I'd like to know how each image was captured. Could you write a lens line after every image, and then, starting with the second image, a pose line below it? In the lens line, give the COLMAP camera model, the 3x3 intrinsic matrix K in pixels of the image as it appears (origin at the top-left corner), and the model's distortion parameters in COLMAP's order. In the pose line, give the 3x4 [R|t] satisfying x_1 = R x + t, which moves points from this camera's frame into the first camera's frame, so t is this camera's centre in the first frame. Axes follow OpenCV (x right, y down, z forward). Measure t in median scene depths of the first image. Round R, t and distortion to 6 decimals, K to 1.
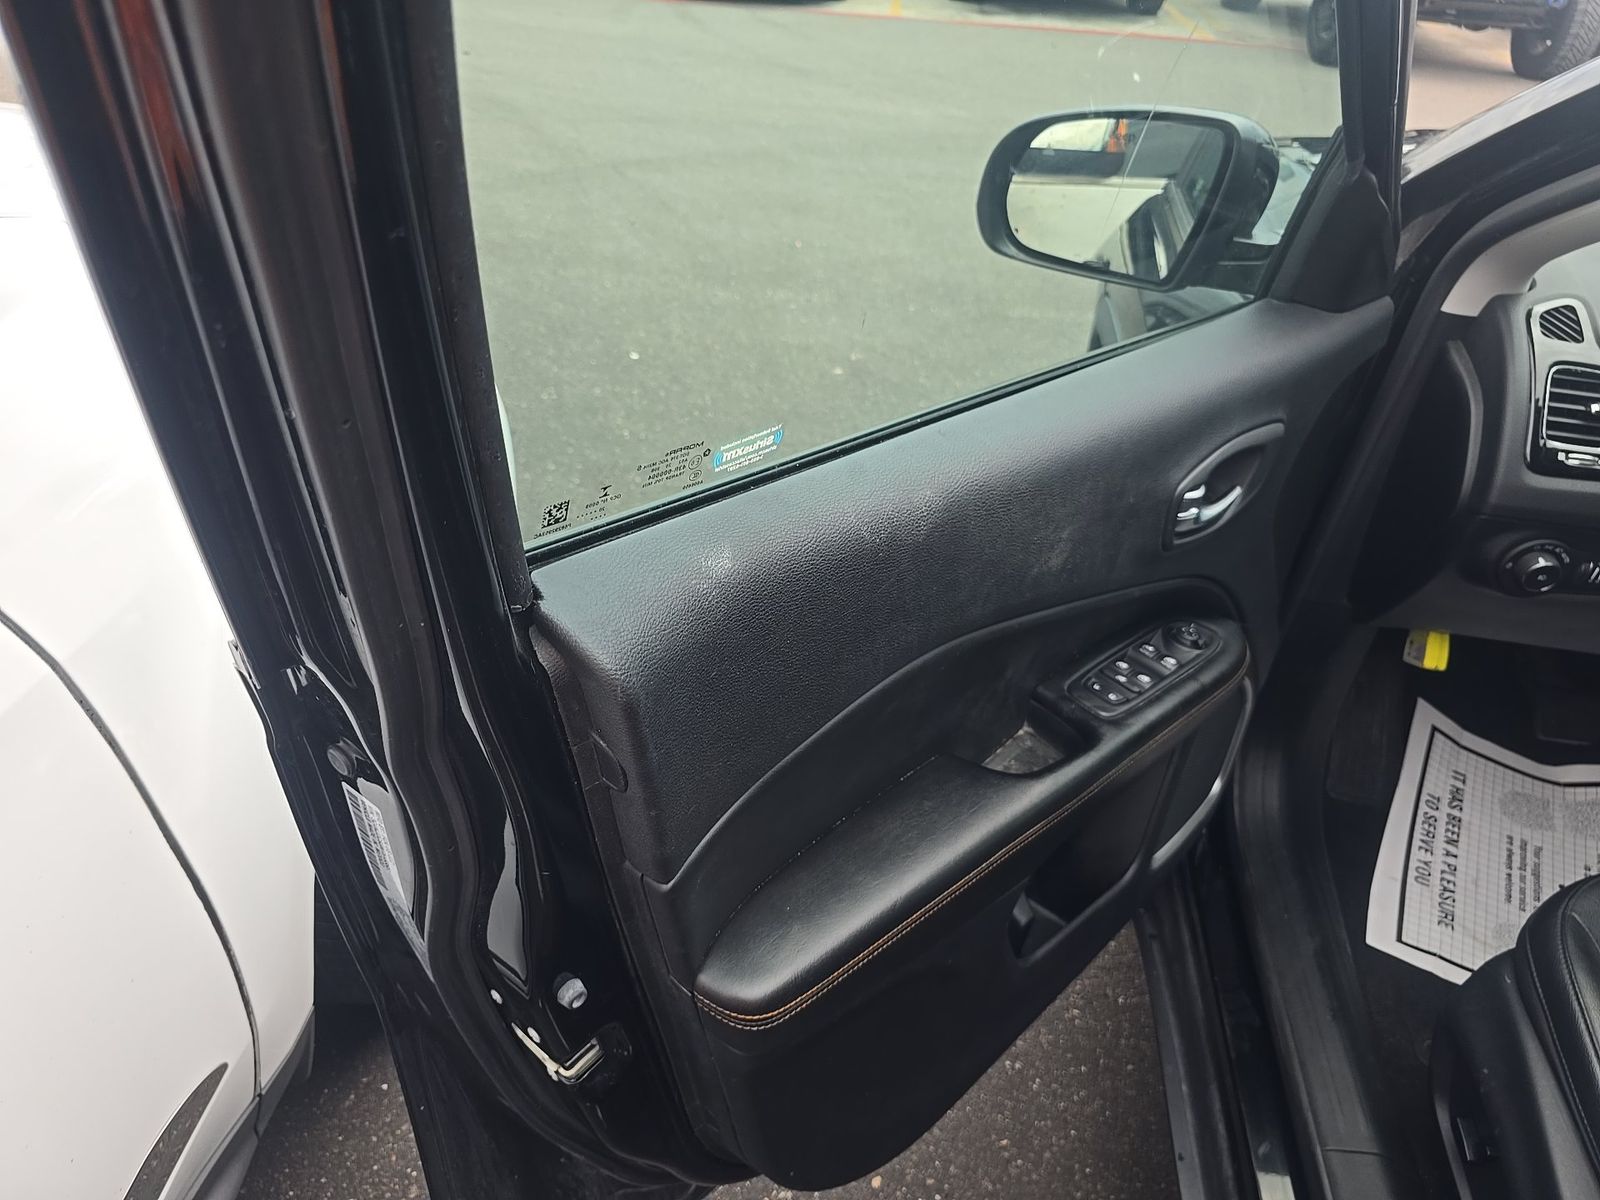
lens RADIAL K [[1074.6, 0, 801.4], [0, 1074.6, 591.7], [0, 0, 1]] dist [0.037387, -0.035116]
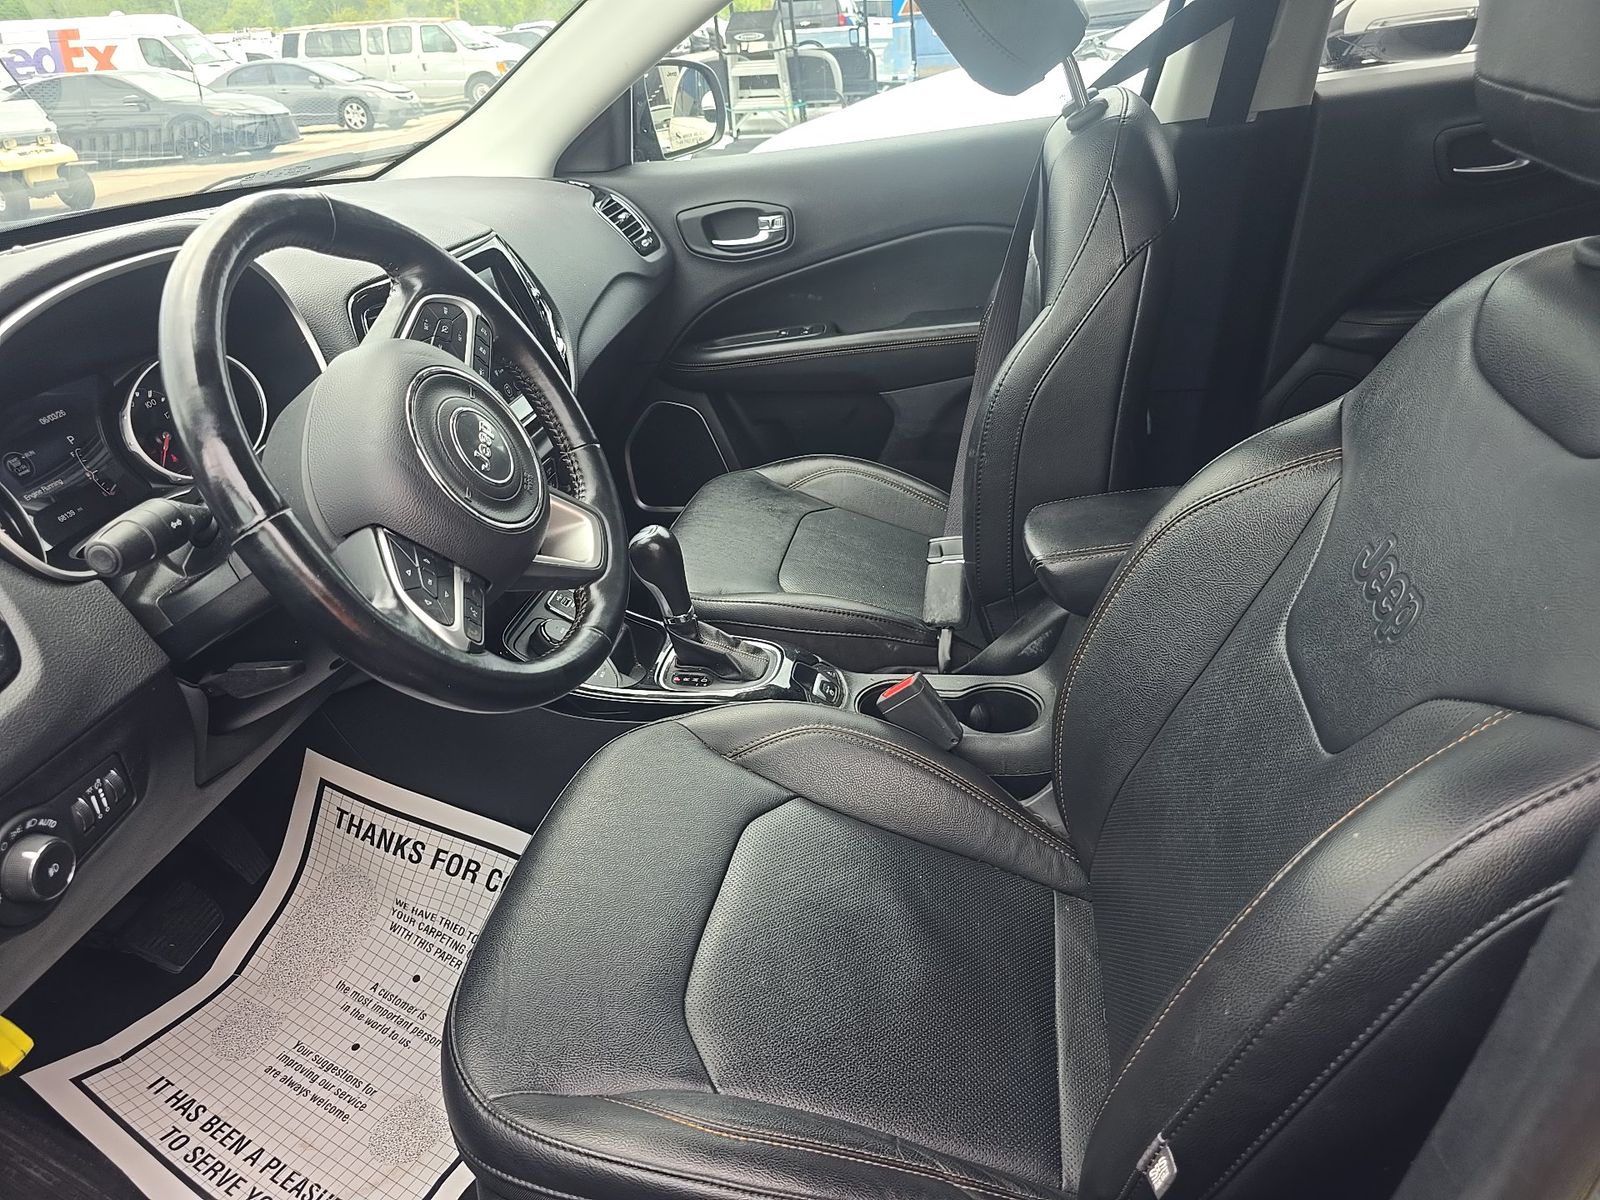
lens RADIAL K [[1074.6, 0, 801.4], [0, 1074.6, 591.7], [0, 0, 1]] dist [0.037387, -0.035116]
pose [[0.017542, -0.507347, 0.861563, 0.170342], [0.643720, 0.665081, 0.378539, -0.048168], [-0.765060, 0.547965, 0.338256, 0.267543]]
